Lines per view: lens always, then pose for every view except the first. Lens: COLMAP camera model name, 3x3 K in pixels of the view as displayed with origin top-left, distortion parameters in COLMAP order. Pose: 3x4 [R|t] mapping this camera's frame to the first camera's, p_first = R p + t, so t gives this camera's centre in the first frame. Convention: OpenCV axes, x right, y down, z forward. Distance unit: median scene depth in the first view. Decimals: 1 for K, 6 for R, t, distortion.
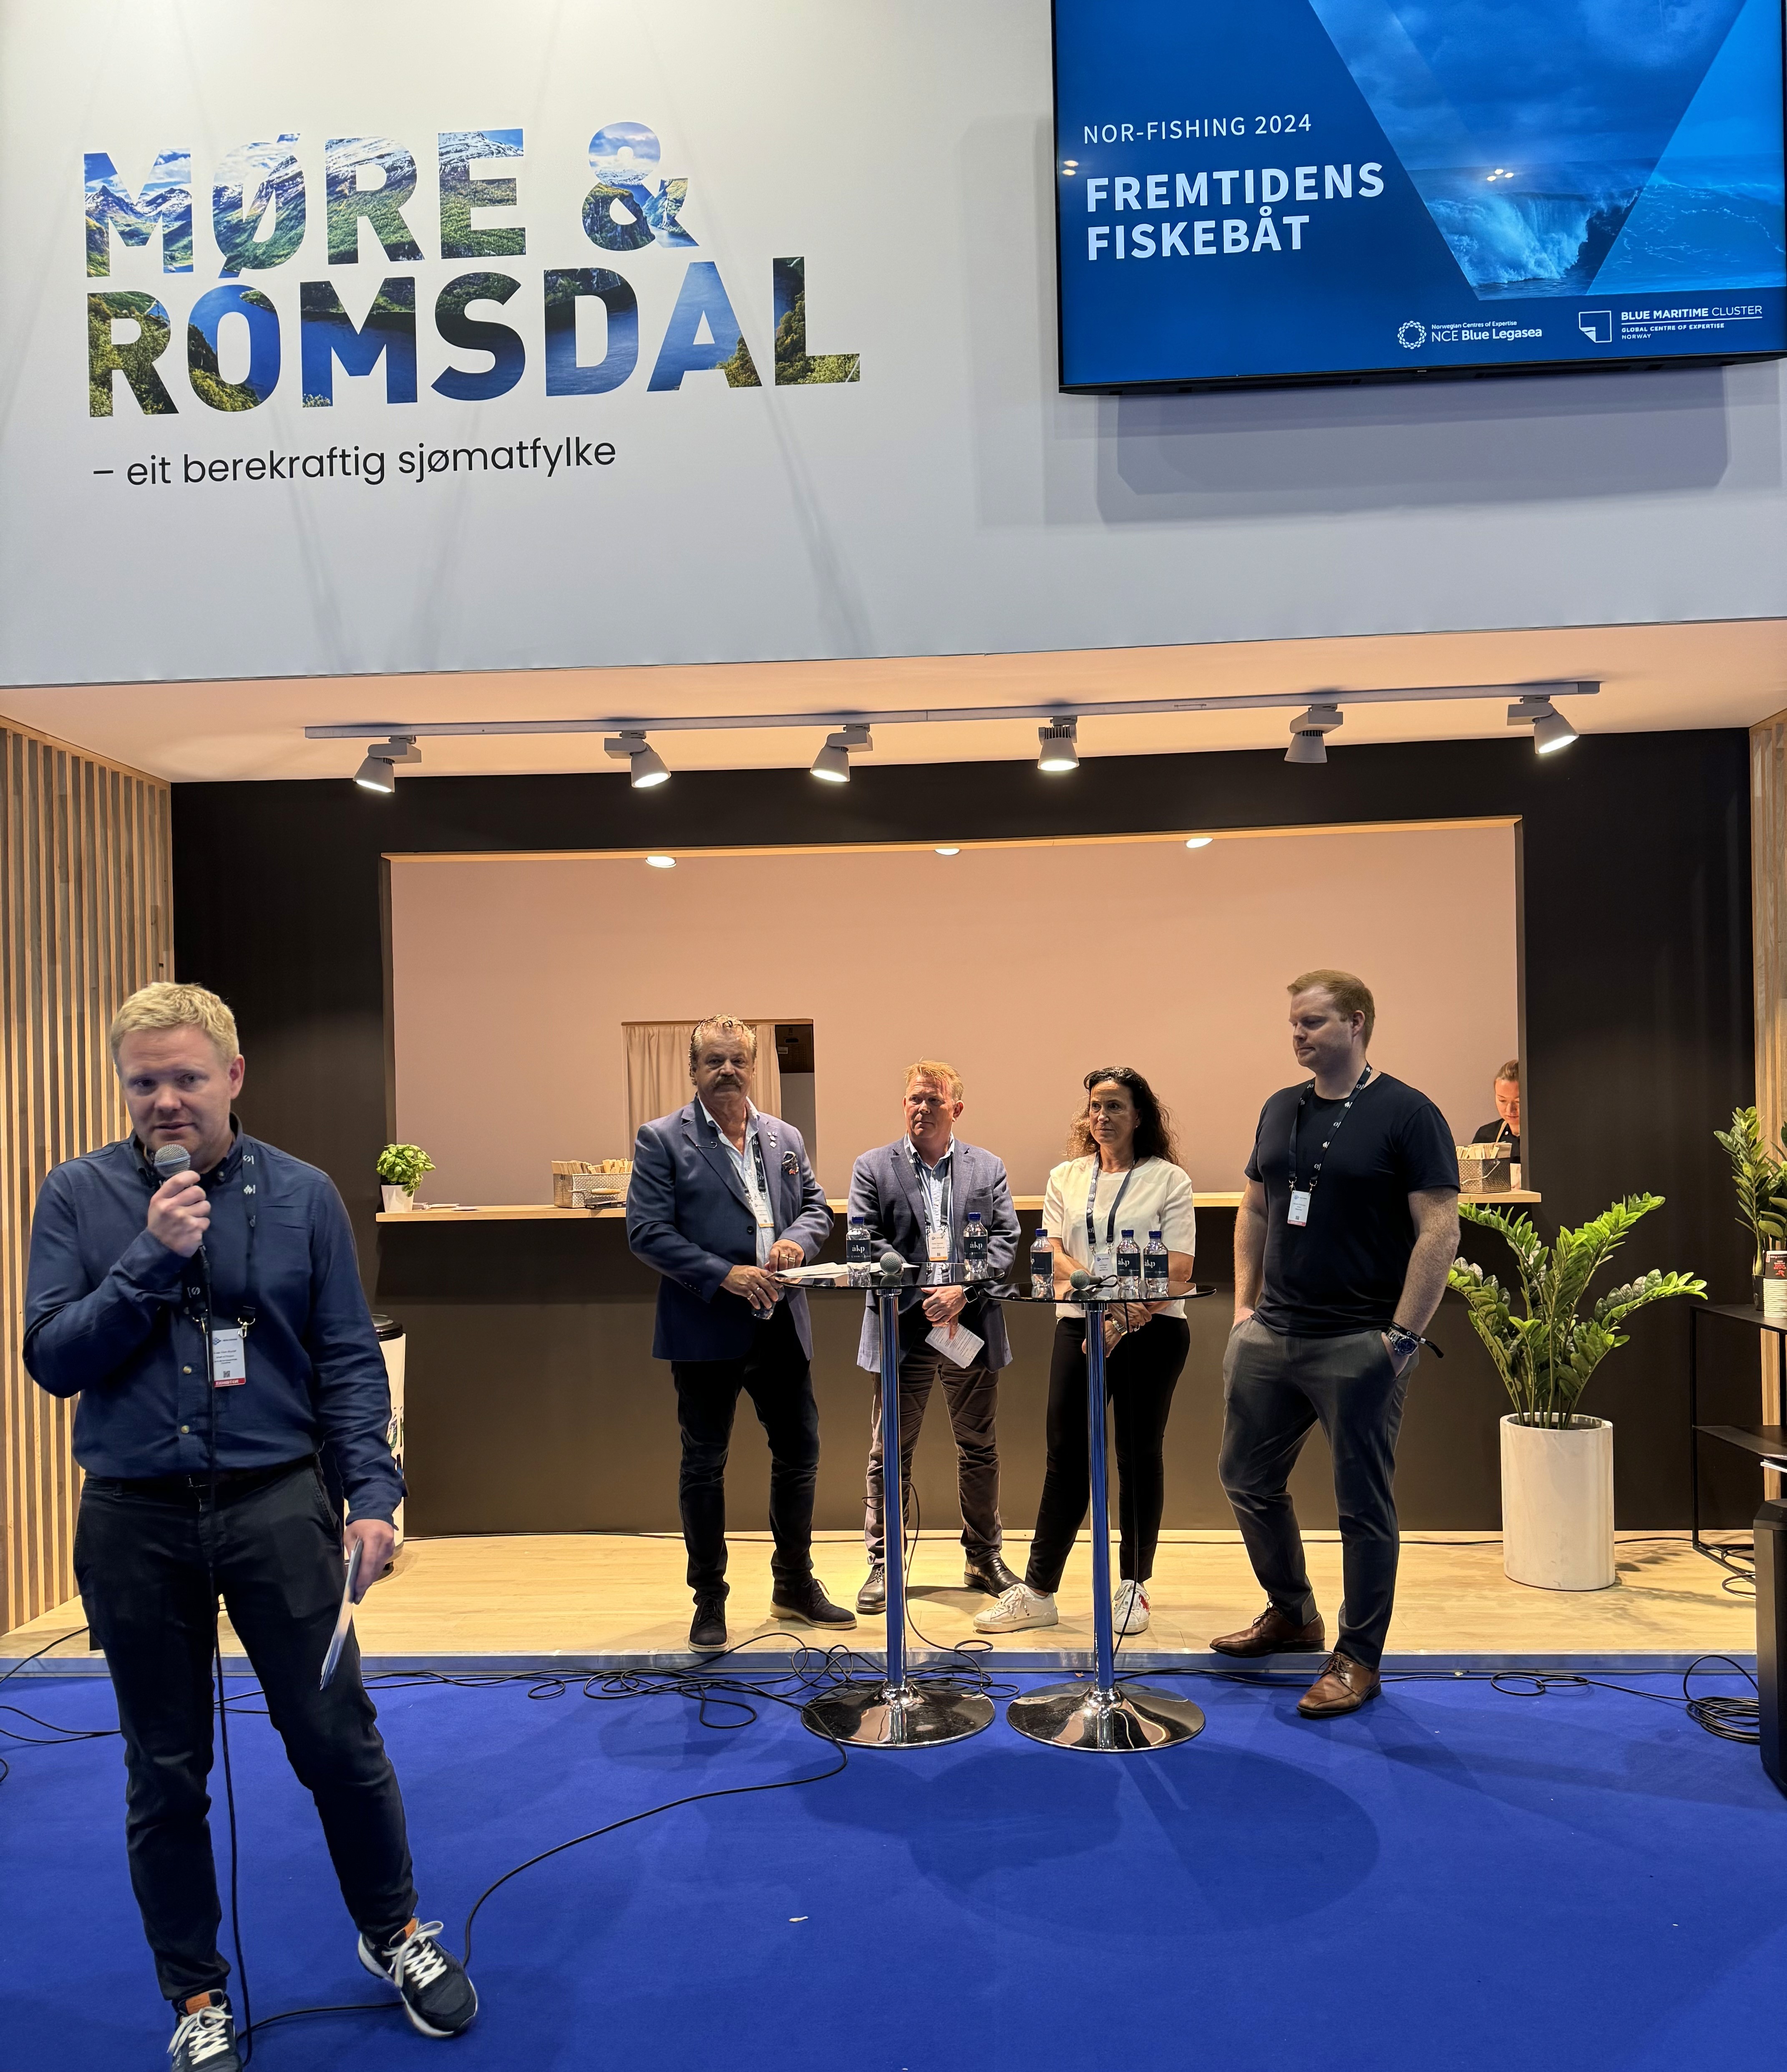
lens RADIAL K [[1682.2, 0, 893.7], [0, 1682.2, 1047.0], [0, 0, 1]] dist [-0.008468, -0.004193]
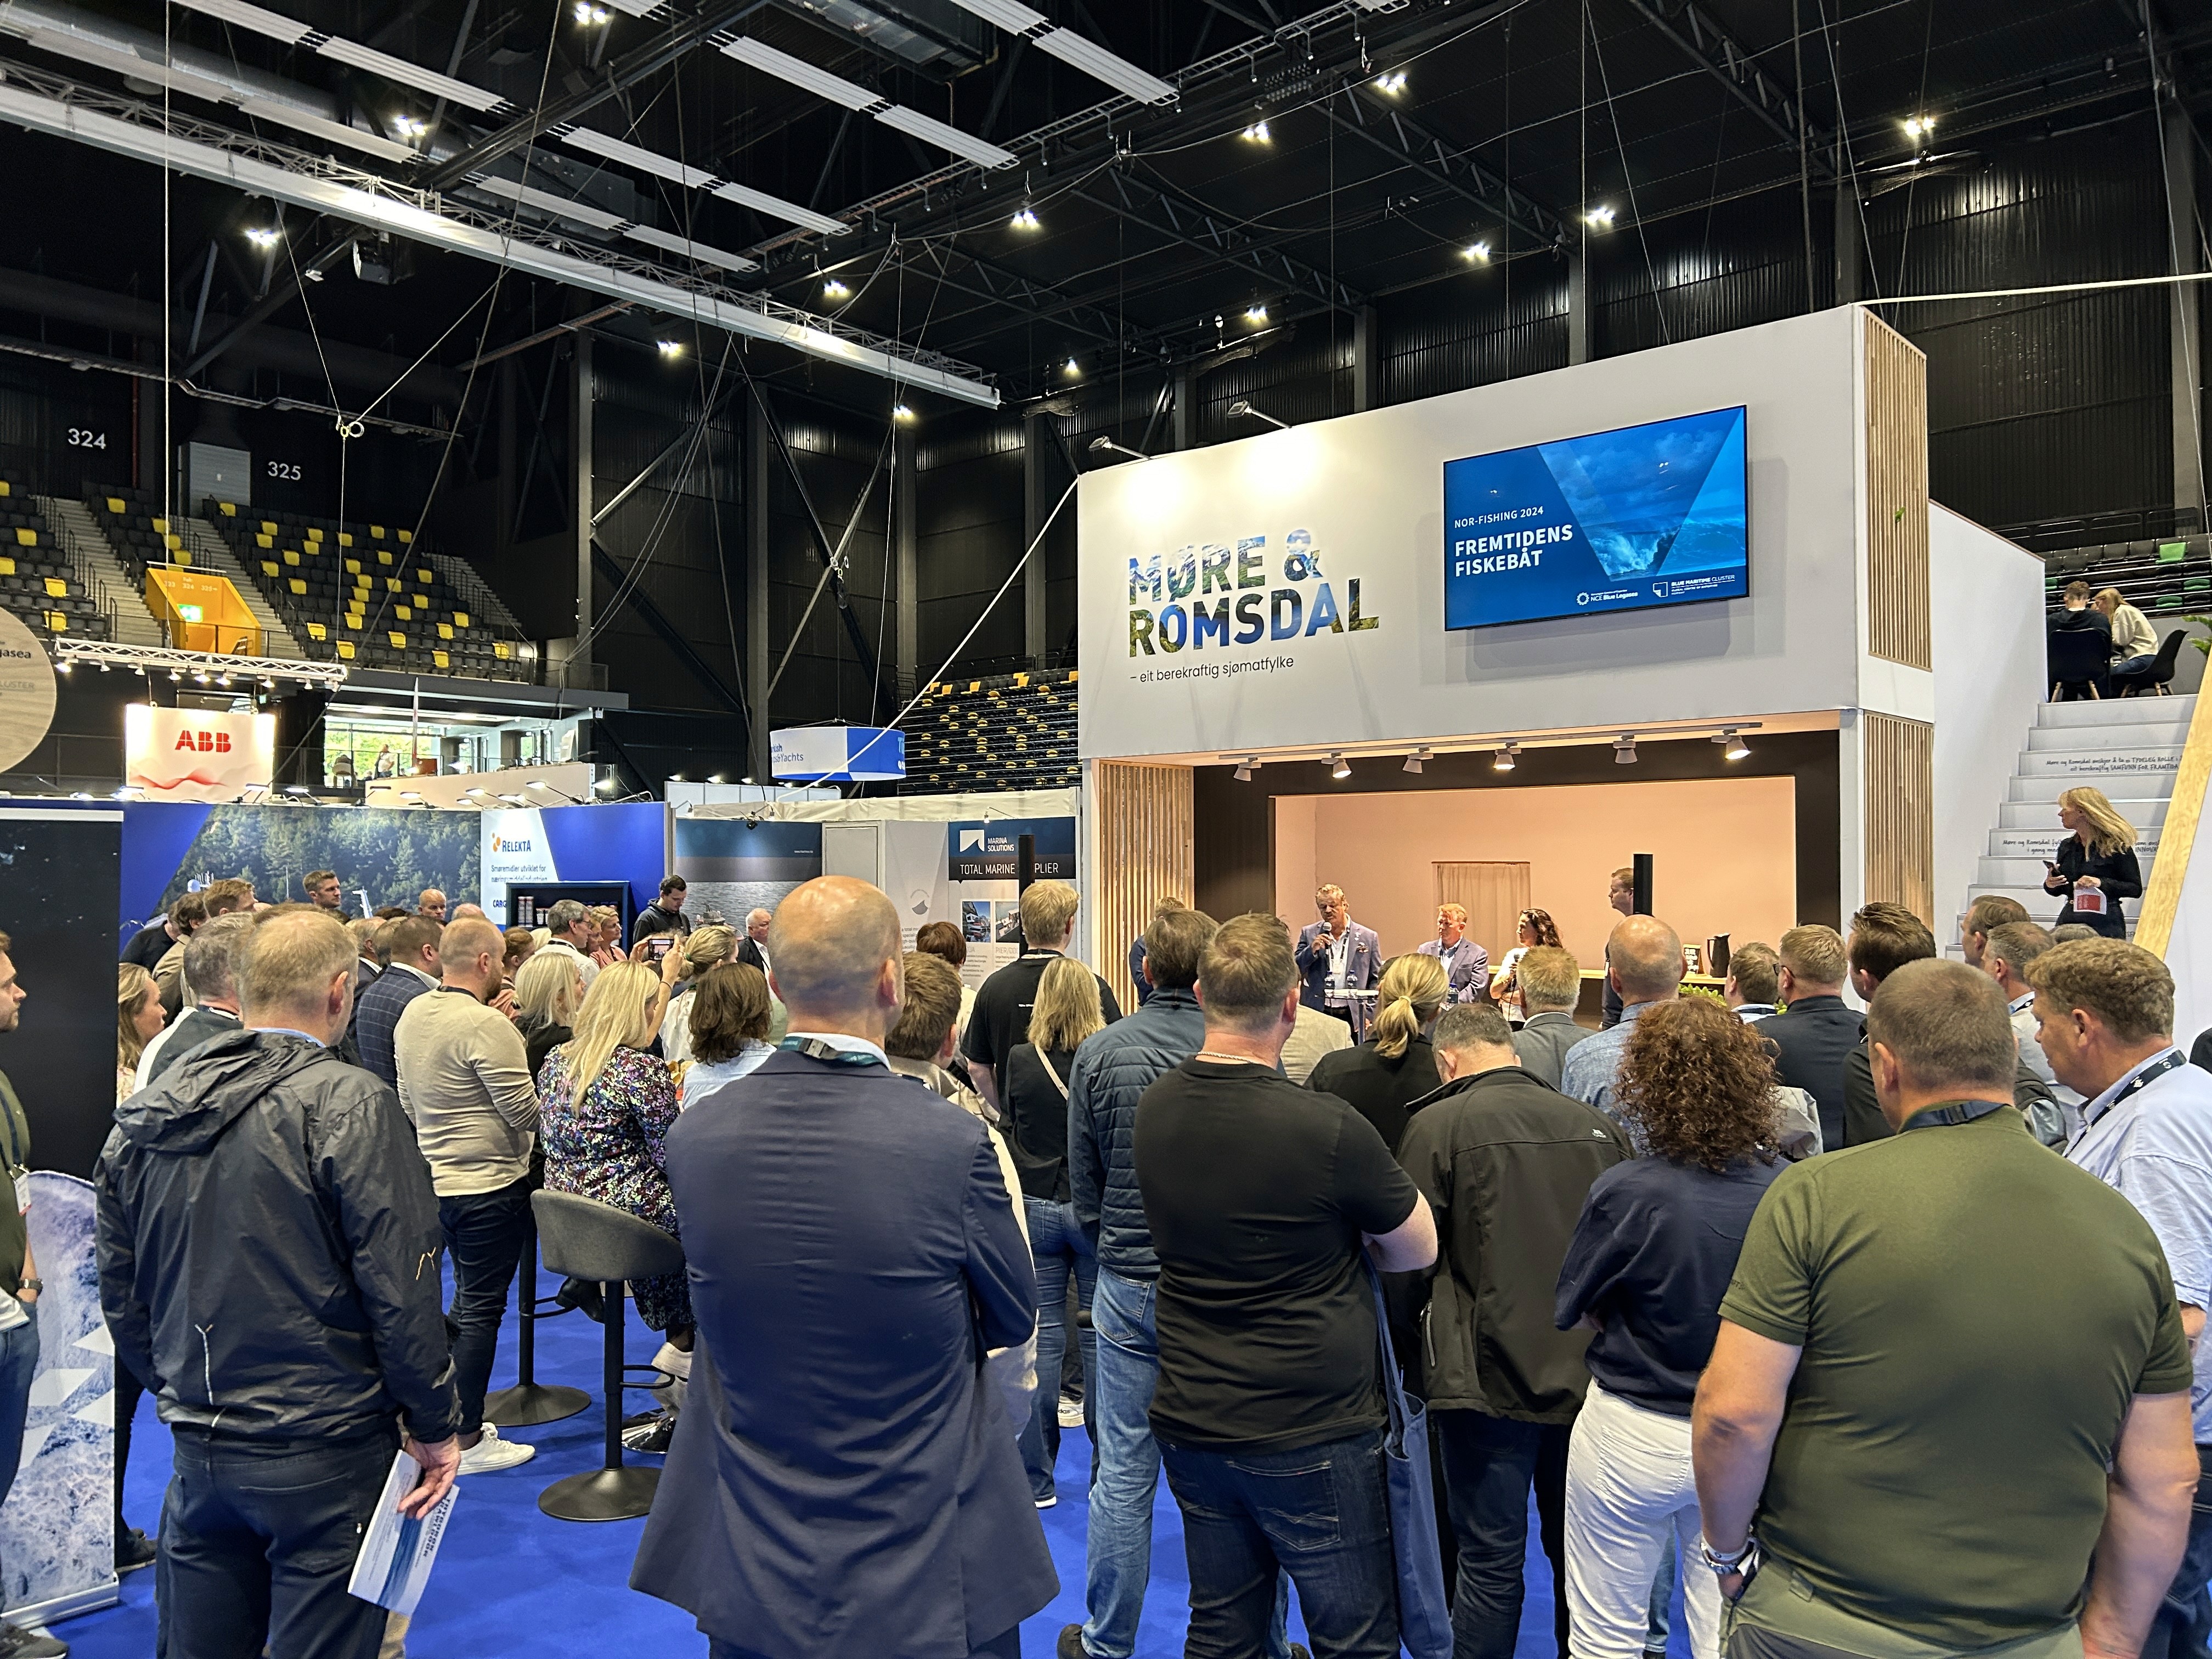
lens RADIAL K [[1663.9, 0, 1106.7], [0, 1663.9, 829.2], [0, 0, 1]] dist [-0.002483, -0.000105]
pose [[0.787637, 0.014811, -0.615962, 1.177172], [-0.002592, 0.999782, 0.020725, -0.149891], [0.616135, -0.014727, 0.787503, -1.179532]]
